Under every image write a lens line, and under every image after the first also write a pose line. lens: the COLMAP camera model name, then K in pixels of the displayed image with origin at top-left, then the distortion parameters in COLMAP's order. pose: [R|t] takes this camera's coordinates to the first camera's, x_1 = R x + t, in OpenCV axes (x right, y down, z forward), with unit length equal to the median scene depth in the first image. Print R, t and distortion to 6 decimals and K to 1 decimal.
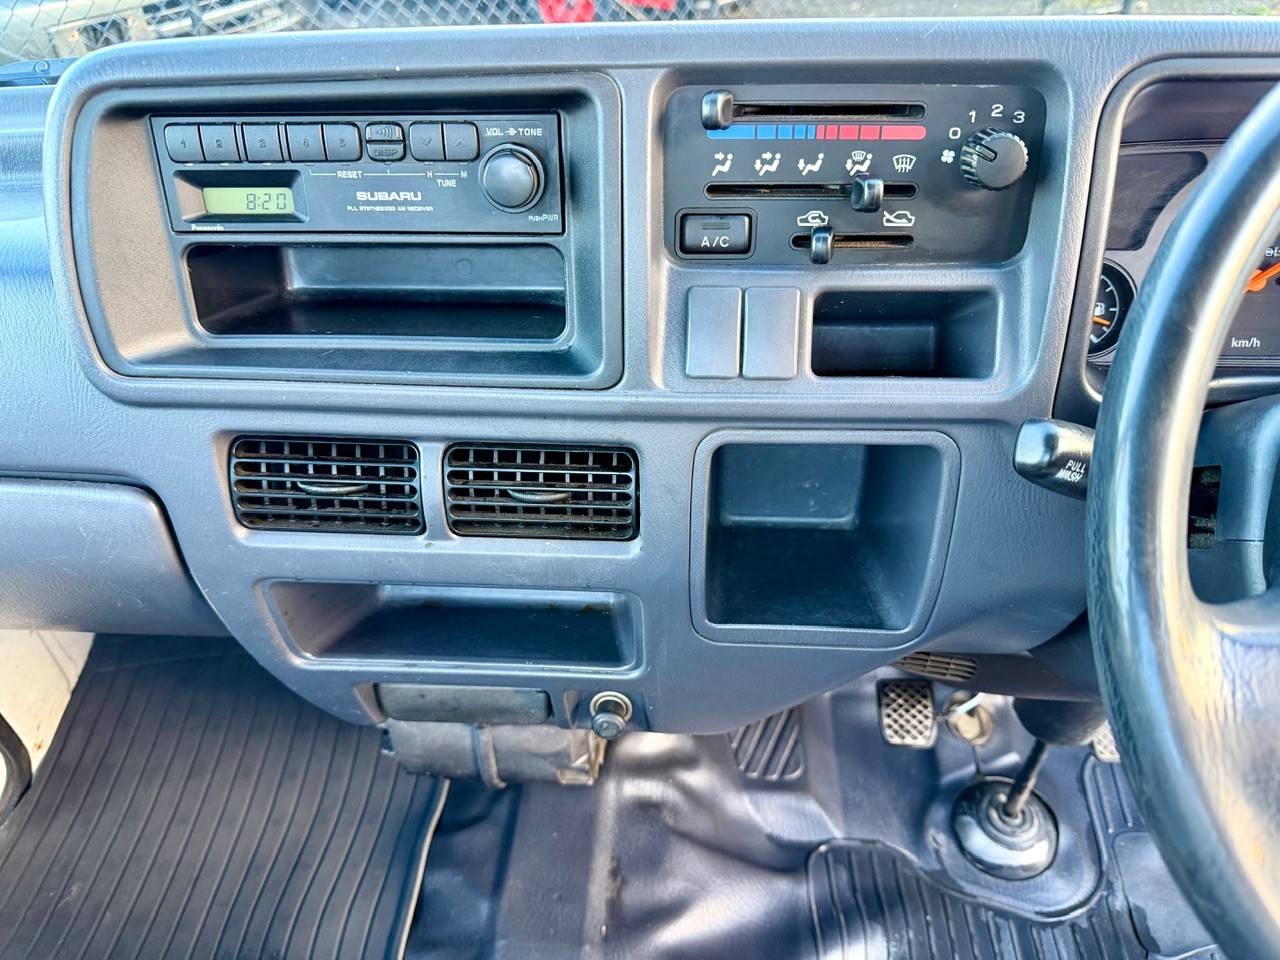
lens RADIAL K [[915.0, 0, 637.6], [0, 915.0, 487.0], [0, 0, 1]] dist [0.032875, -0.044240]
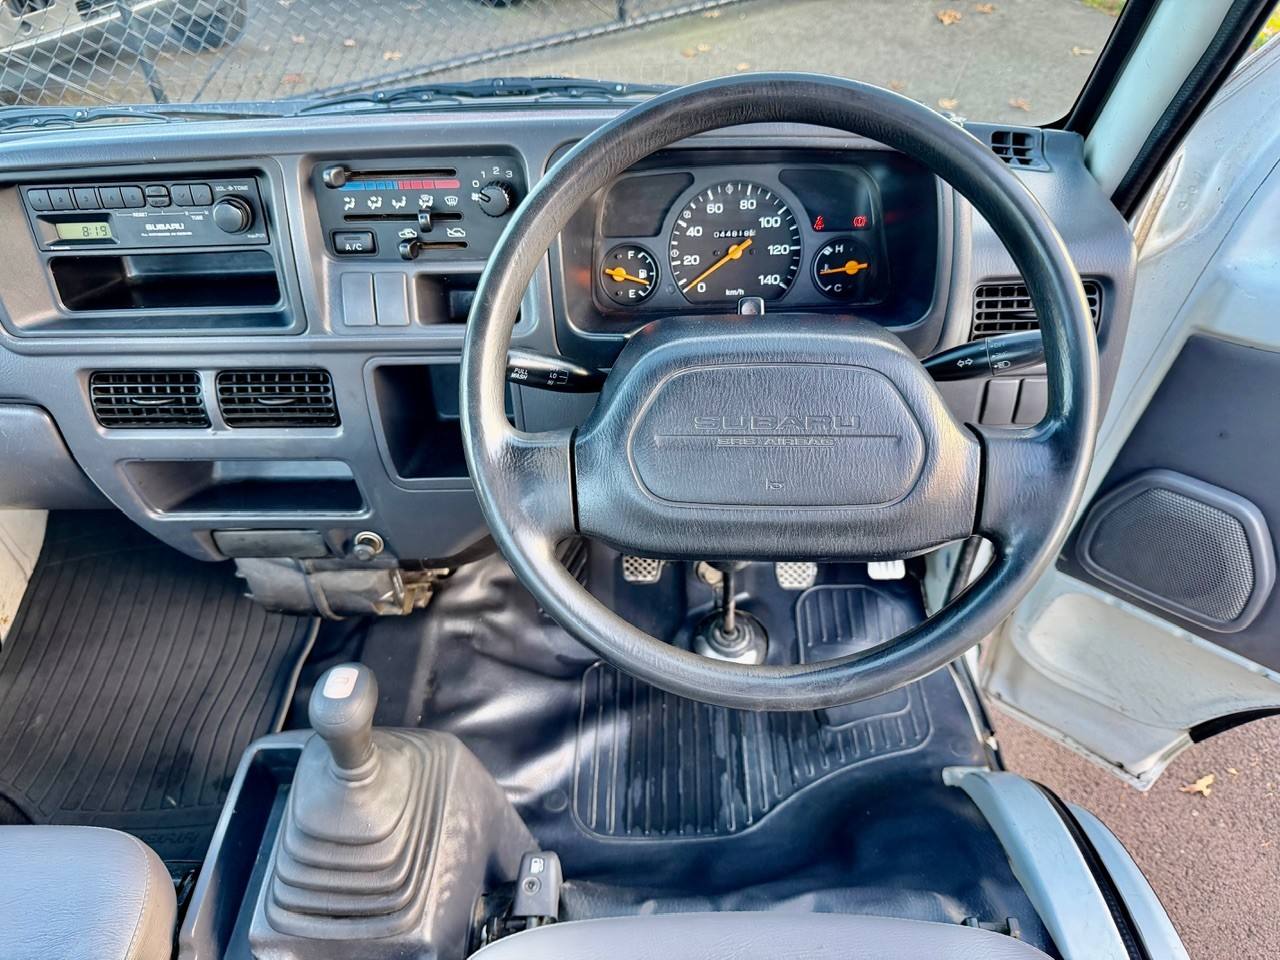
lens RADIAL K [[915.0, 0, 632.6], [0, 915.0, 473.6], [0, 0, 1]] dist [0.032875, -0.044240]
pose [[0.999059, -0.040265, 0.016144, 0.452362], [0.039198, 0.997327, 0.061671, 0.057488], [-0.018584, -0.060980, 0.997966, -0.613401]]
